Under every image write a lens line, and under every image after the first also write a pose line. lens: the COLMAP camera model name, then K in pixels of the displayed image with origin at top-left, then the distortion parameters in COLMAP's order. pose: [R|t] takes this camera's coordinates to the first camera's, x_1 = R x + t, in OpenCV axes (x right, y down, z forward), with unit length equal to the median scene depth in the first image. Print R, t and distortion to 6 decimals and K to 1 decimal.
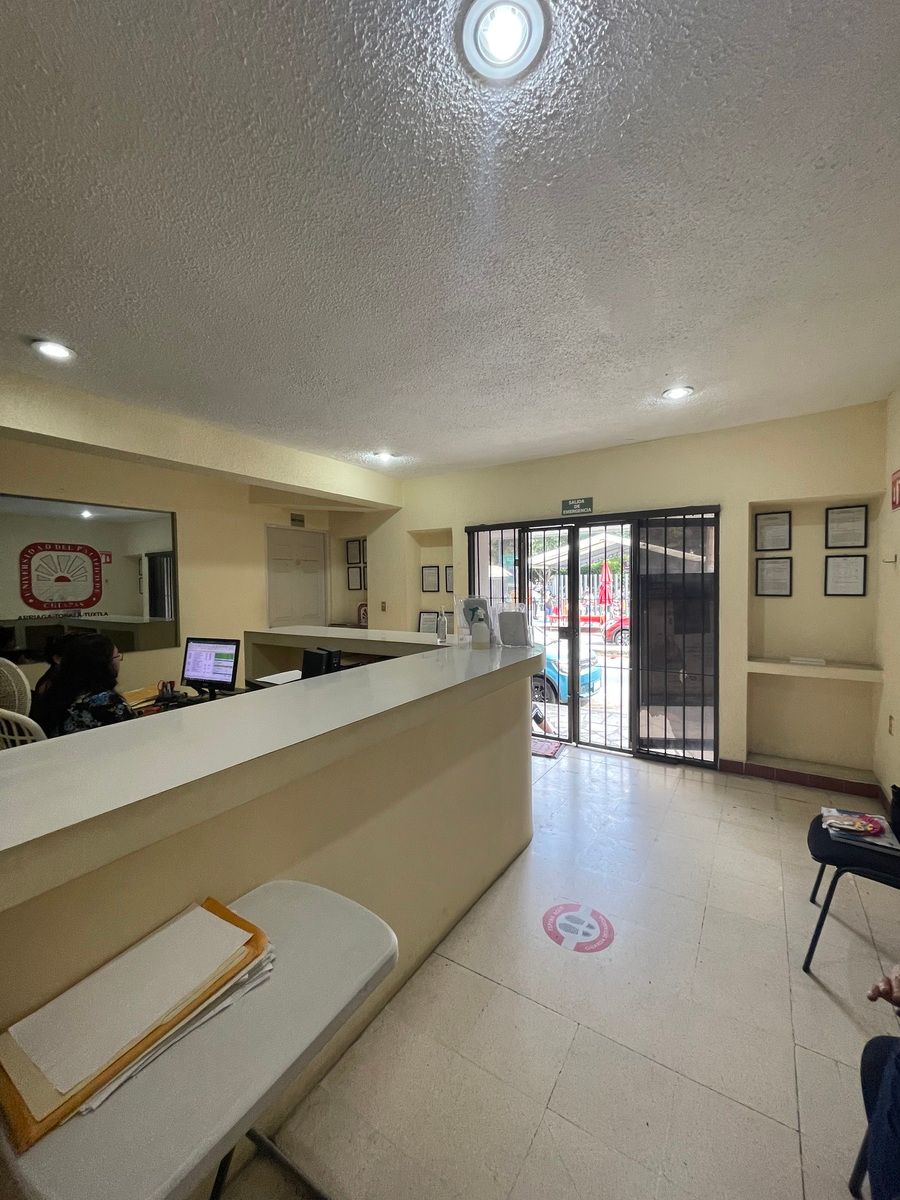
lens RADIAL K [[476.4, 0, 444.2], [0, 476.4, 600.4], [0, 0, 1]] dist [-0.005572, 0.000205]
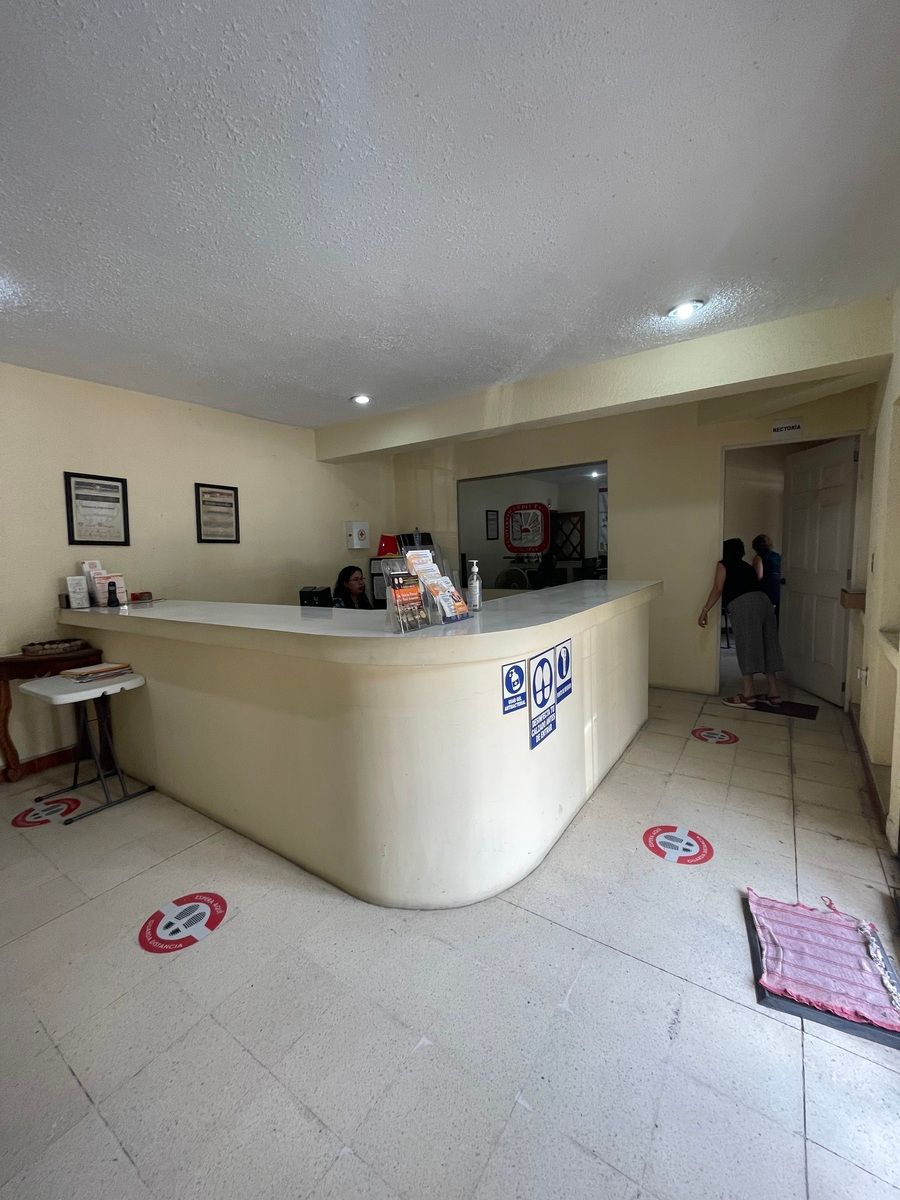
lens RADIAL K [[476.4, 0, 445.1], [0, 476.4, 596.3], [0, 0, 1]] dist [-0.005572, 0.000205]
pose [[-0.027121, 0.114660, -0.993034, 0.997836], [-0.016466, 0.993214, 0.115131, -0.018675], [0.999497, 0.019474, -0.025049, 1.390189]]
